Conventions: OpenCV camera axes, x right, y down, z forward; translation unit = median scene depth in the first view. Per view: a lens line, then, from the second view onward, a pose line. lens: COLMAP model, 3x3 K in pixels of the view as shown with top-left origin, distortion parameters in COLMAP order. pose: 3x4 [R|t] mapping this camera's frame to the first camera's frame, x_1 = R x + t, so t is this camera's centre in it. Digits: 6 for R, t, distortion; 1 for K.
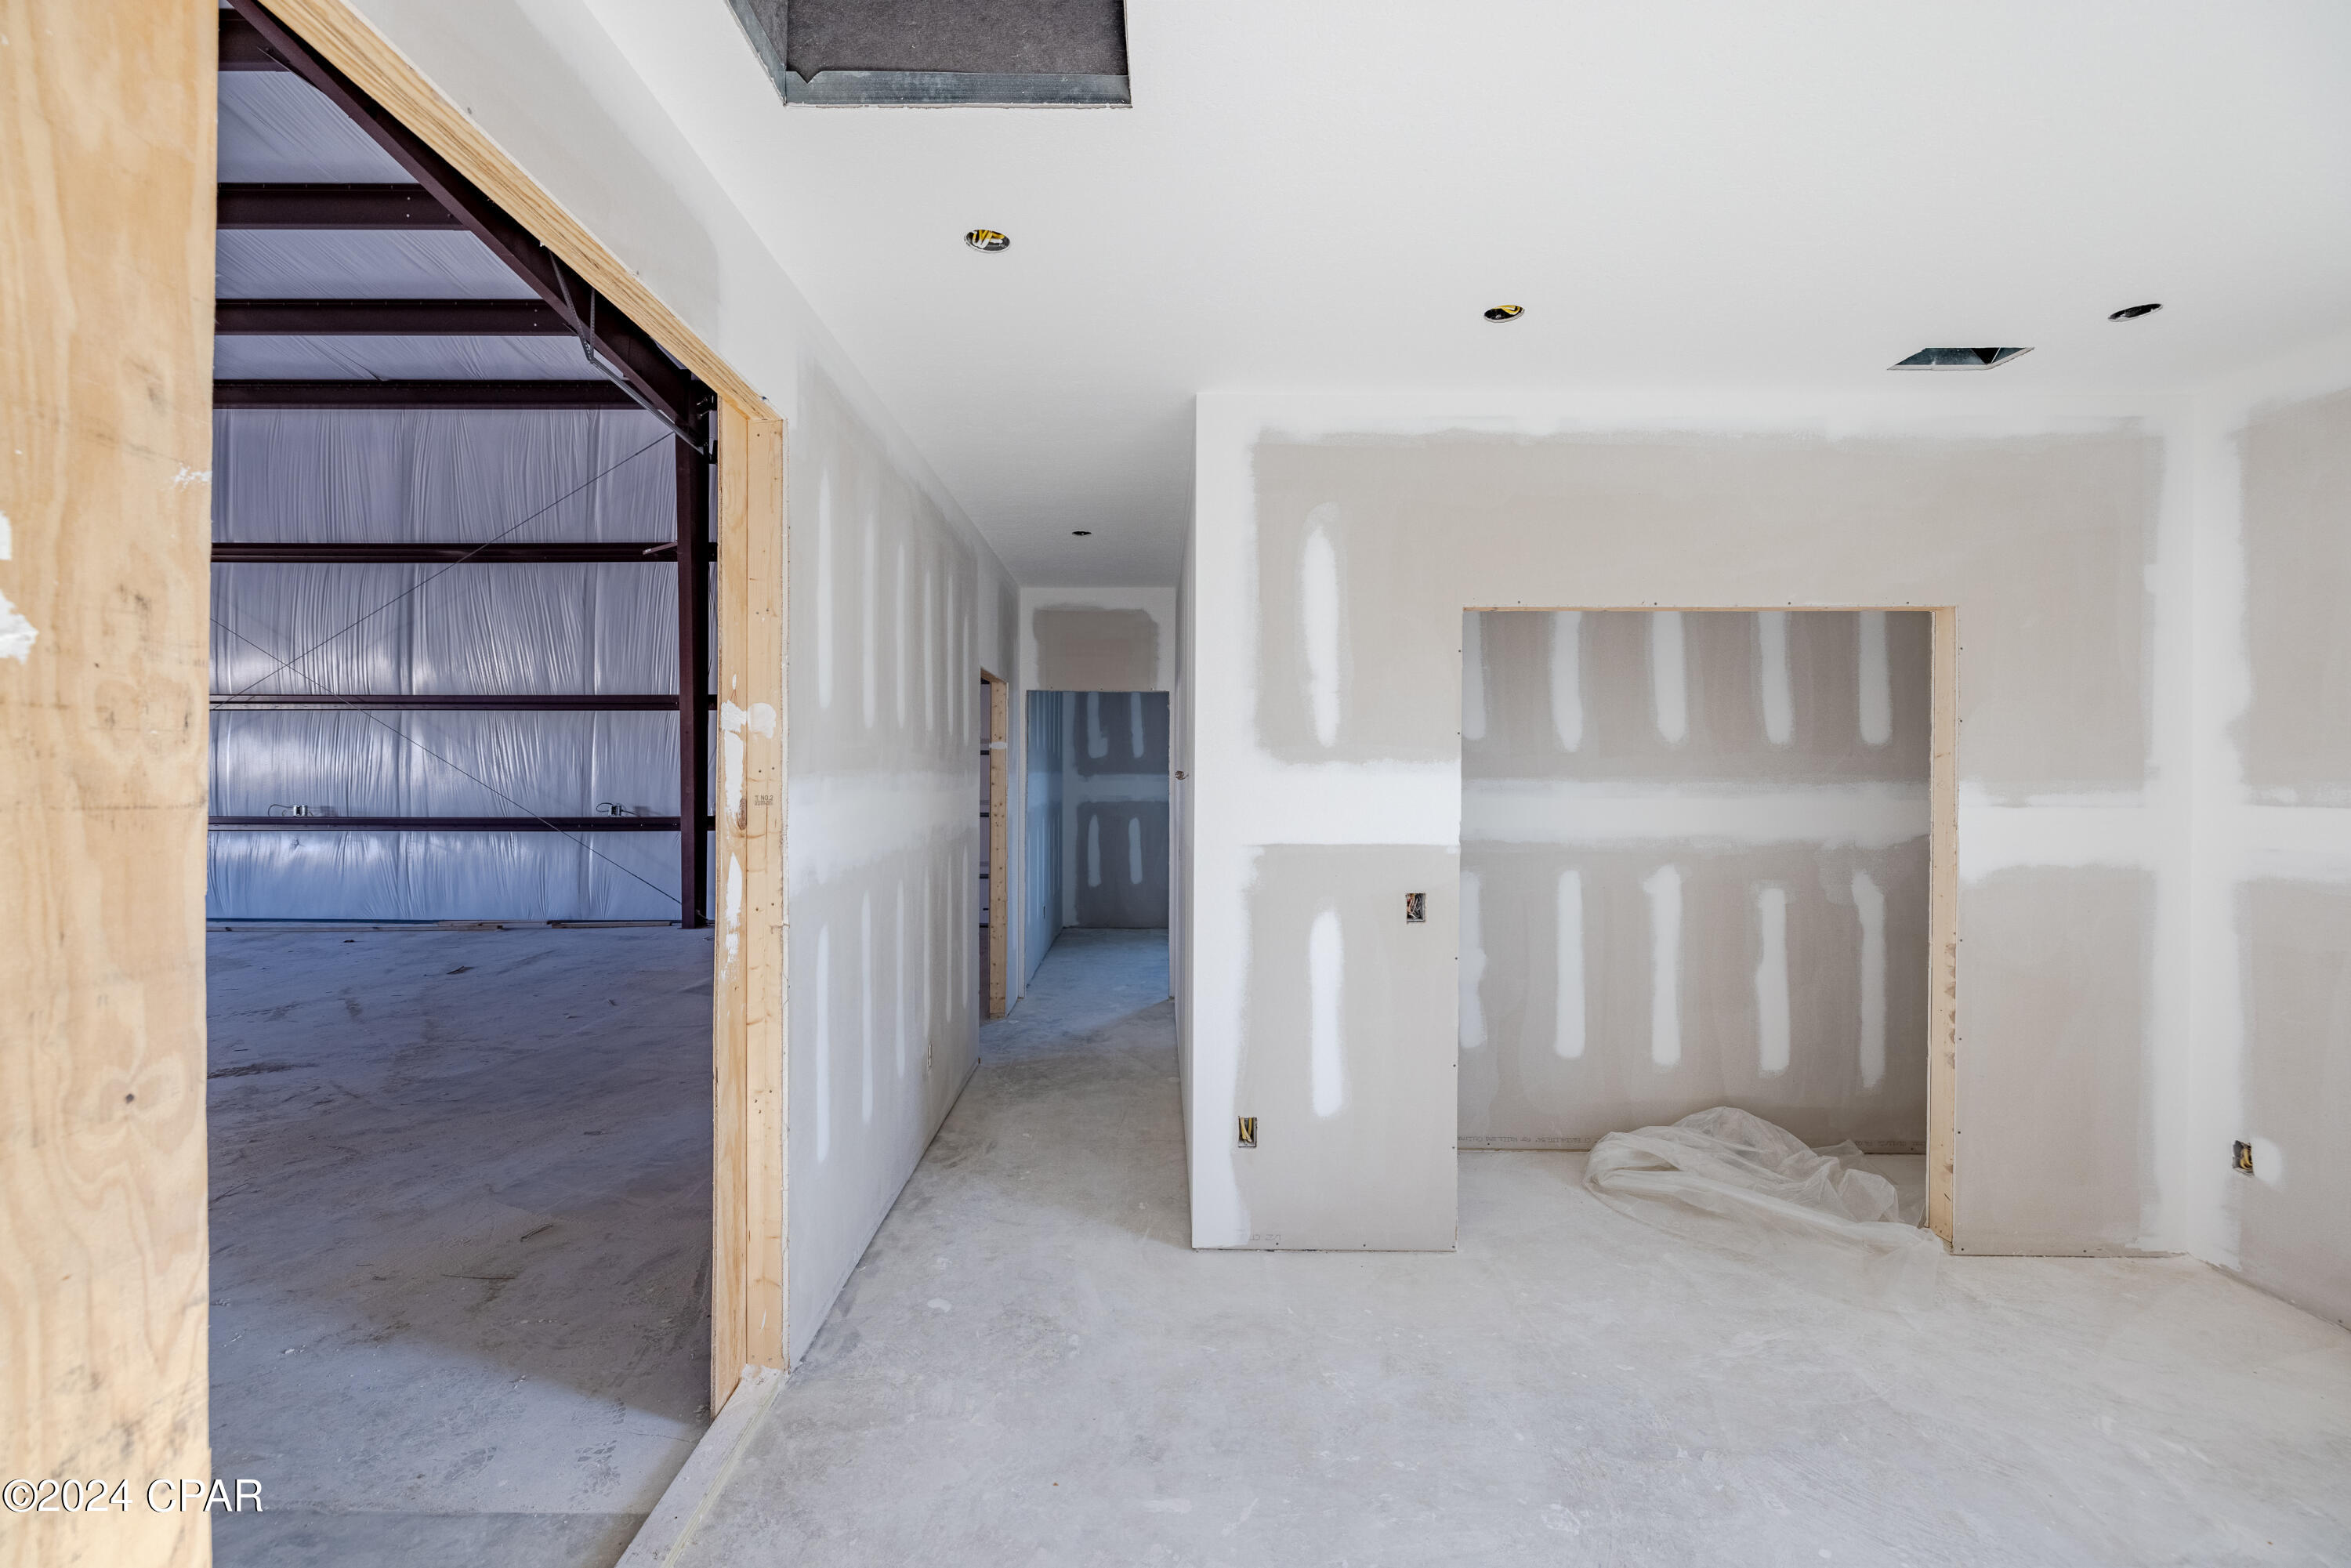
lens RADIAL K [[973.5, 0, 1162.2], [0, 973.5, 781.7], [0, 0, 1]] dist [0.000871, 0.000054]
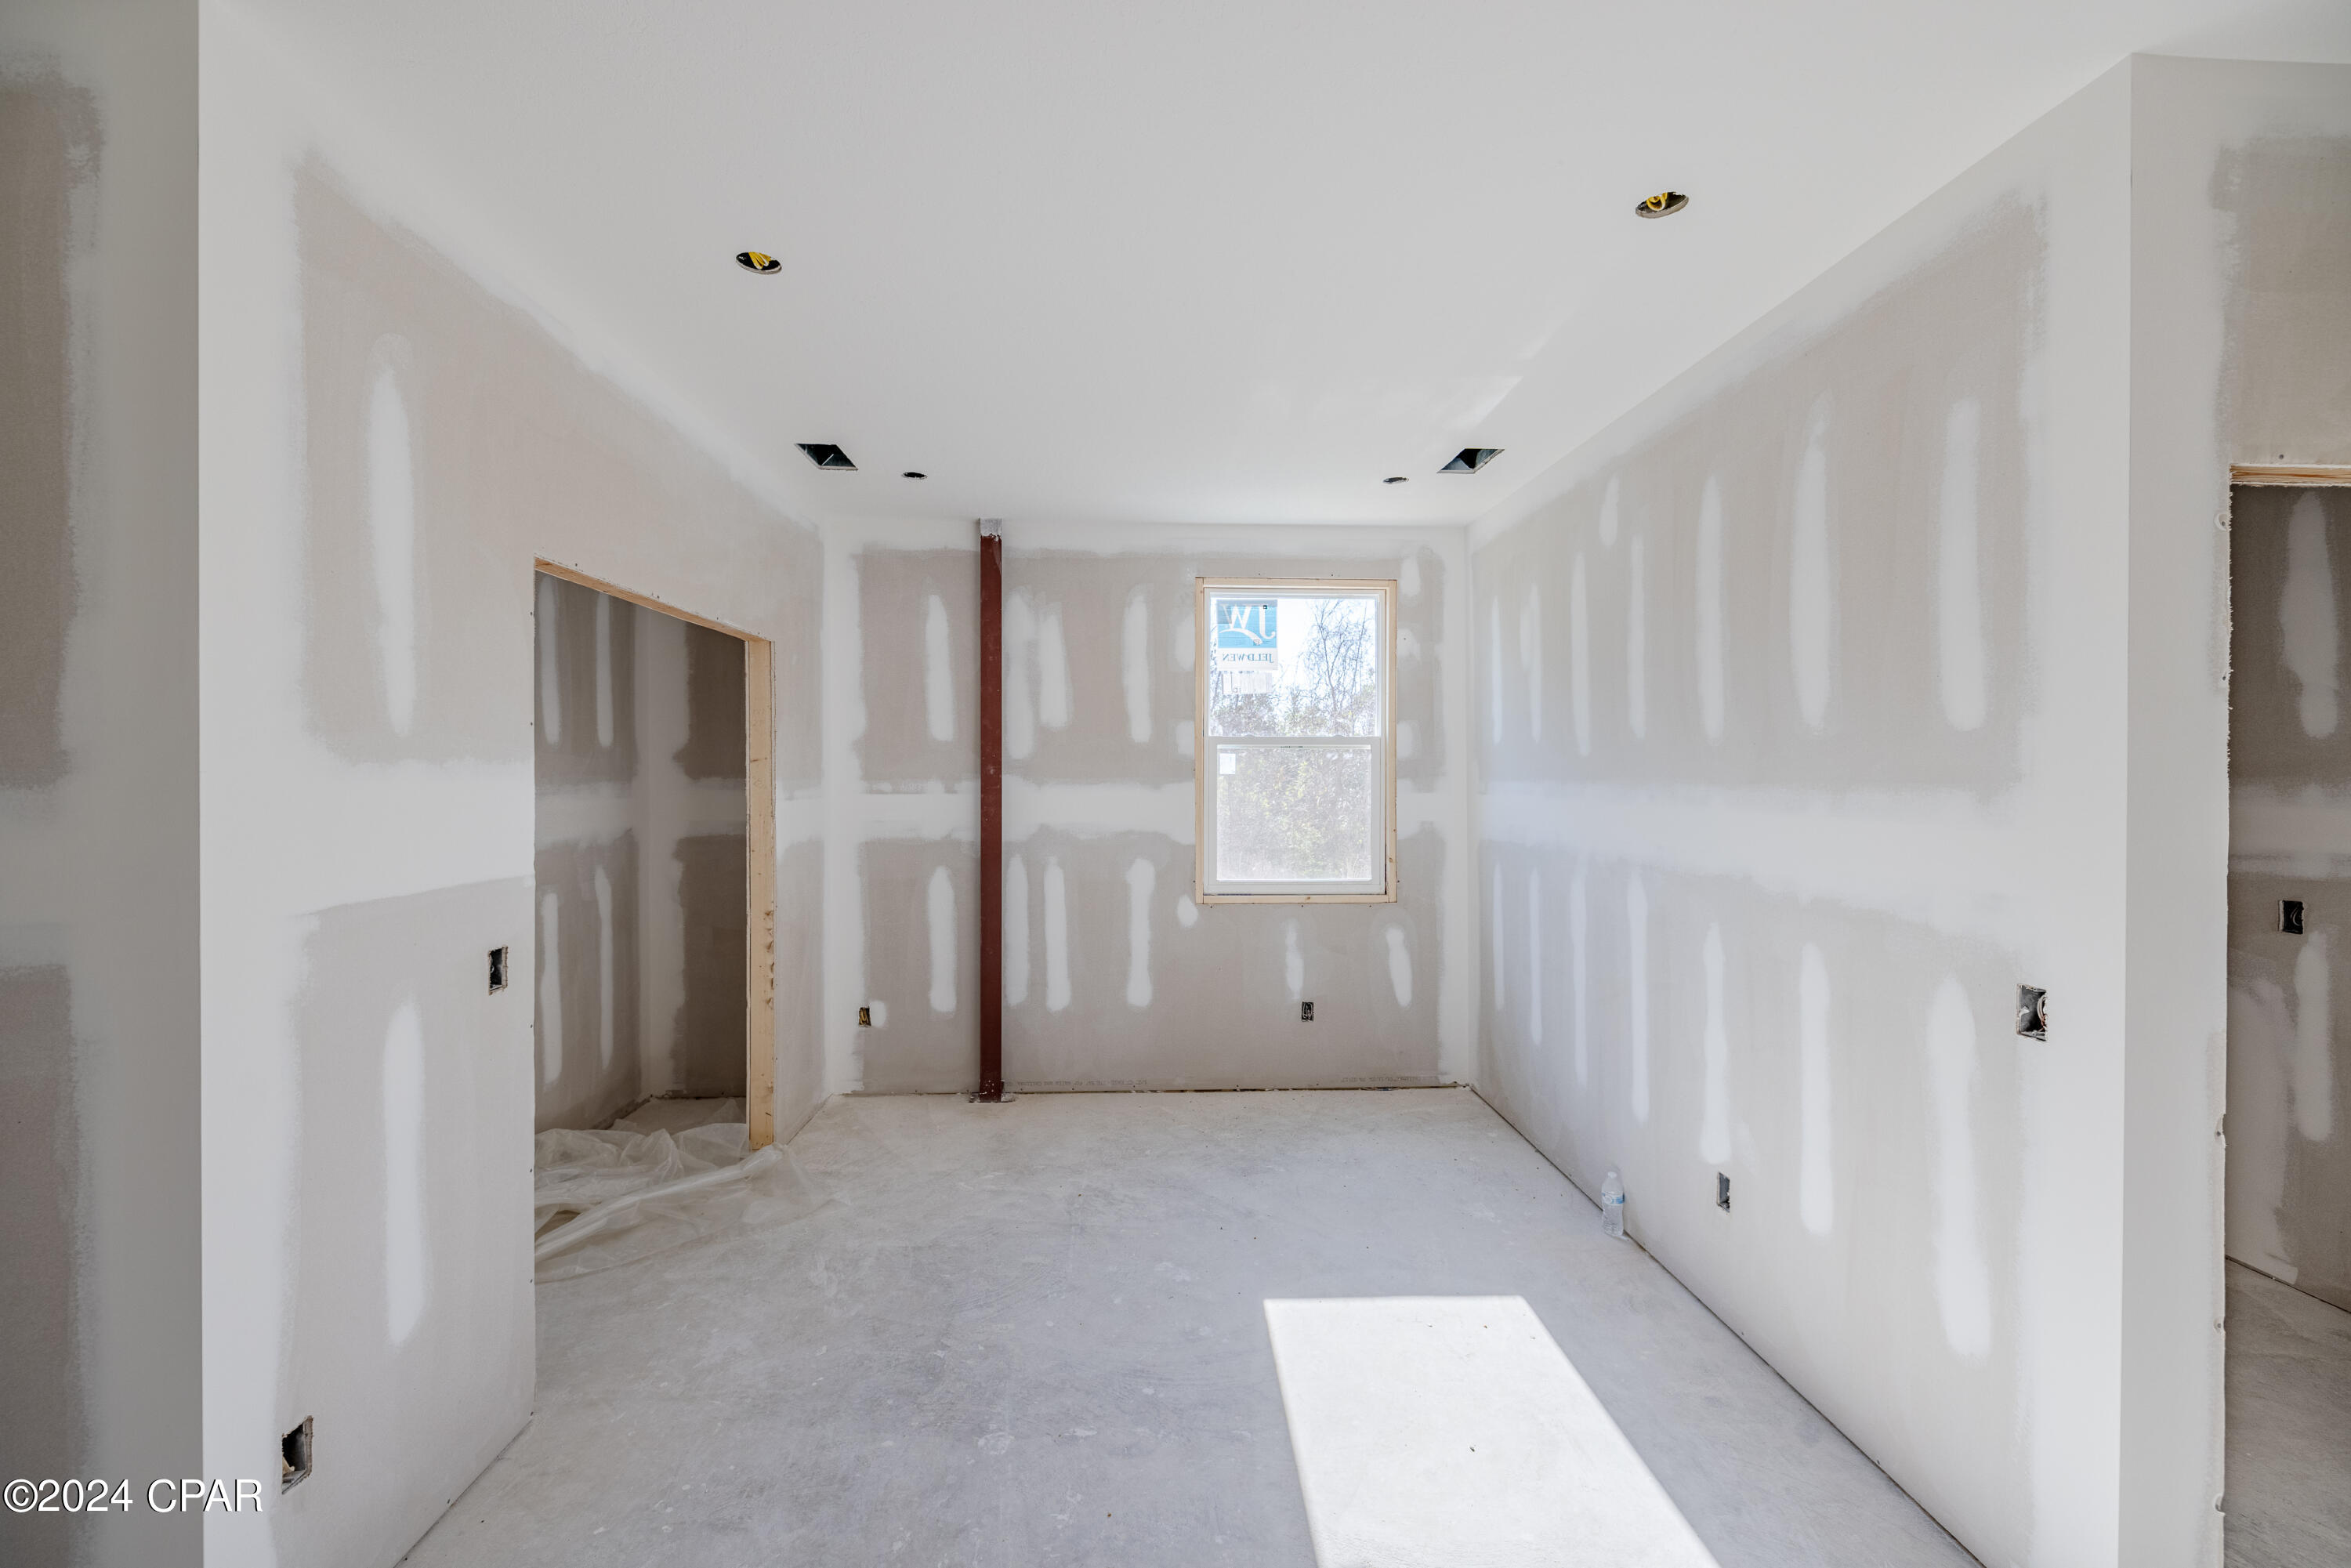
lens RADIAL K [[973.5, 0, 1162.2], [0, 973.5, 781.7], [0, 0, 1]] dist [0.000871, 0.000054]
pose [[-0.034947, -0.011966, 0.999318, -0.459198], [0.007281, 0.999899, 0.012228, -0.011013], [-0.999363, 0.007703, -0.034857, 0.544806]]
